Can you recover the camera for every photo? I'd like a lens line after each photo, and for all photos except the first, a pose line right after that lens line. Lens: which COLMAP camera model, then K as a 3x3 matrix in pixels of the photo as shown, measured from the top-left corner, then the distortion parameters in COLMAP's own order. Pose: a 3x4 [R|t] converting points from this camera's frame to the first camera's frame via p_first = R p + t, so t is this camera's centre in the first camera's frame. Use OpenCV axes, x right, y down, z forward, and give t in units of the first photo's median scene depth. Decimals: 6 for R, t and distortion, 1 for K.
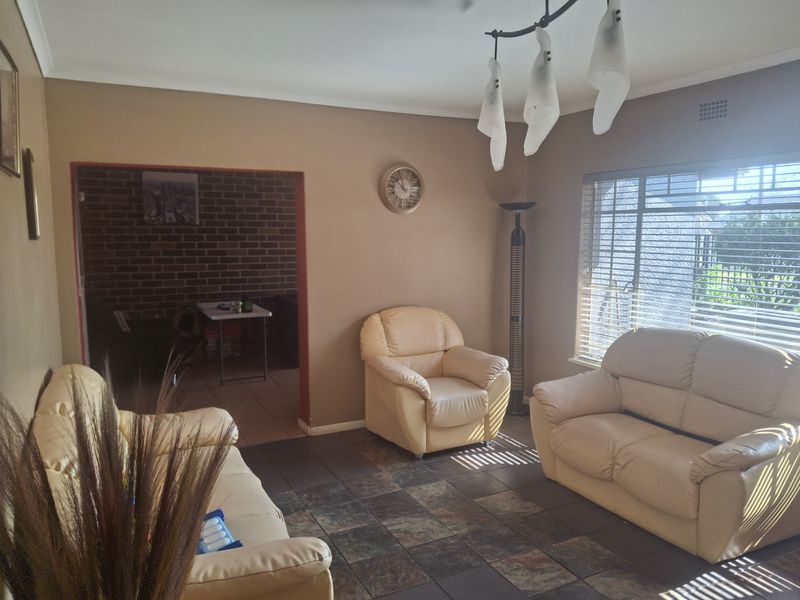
lens RADIAL K [[585.8, 0, 414.5], [0, 585.8, 296.9], [0, 0, 1]] dist [0.075228, -0.088359]
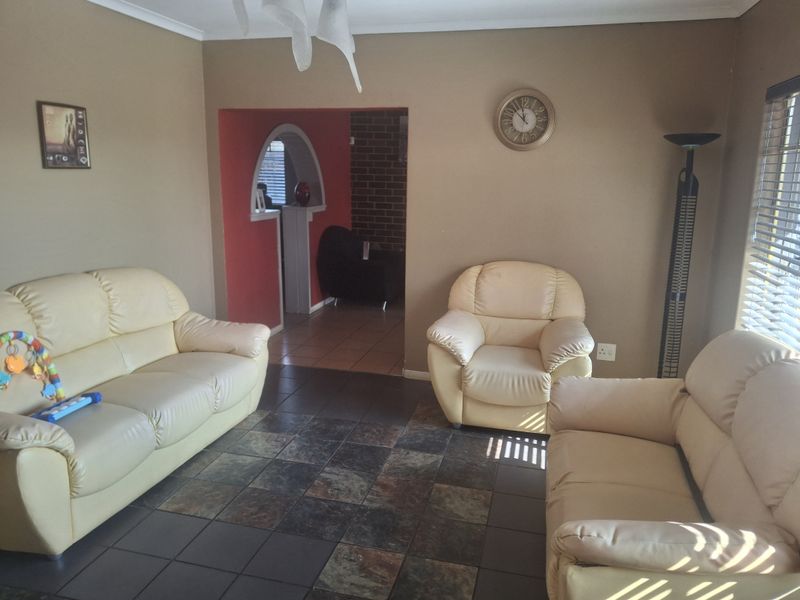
lens RADIAL K [[585.8, 0, 406.0], [0, 585.8, 301.7], [0, 0, 1]] dist [0.075228, -0.088359]
pose [[0.752375, 0.158005, -0.639505, 0.478734], [-0.097945, 0.986849, 0.128593, -0.022598], [0.651413, -0.034113, 0.757956, 0.268071]]
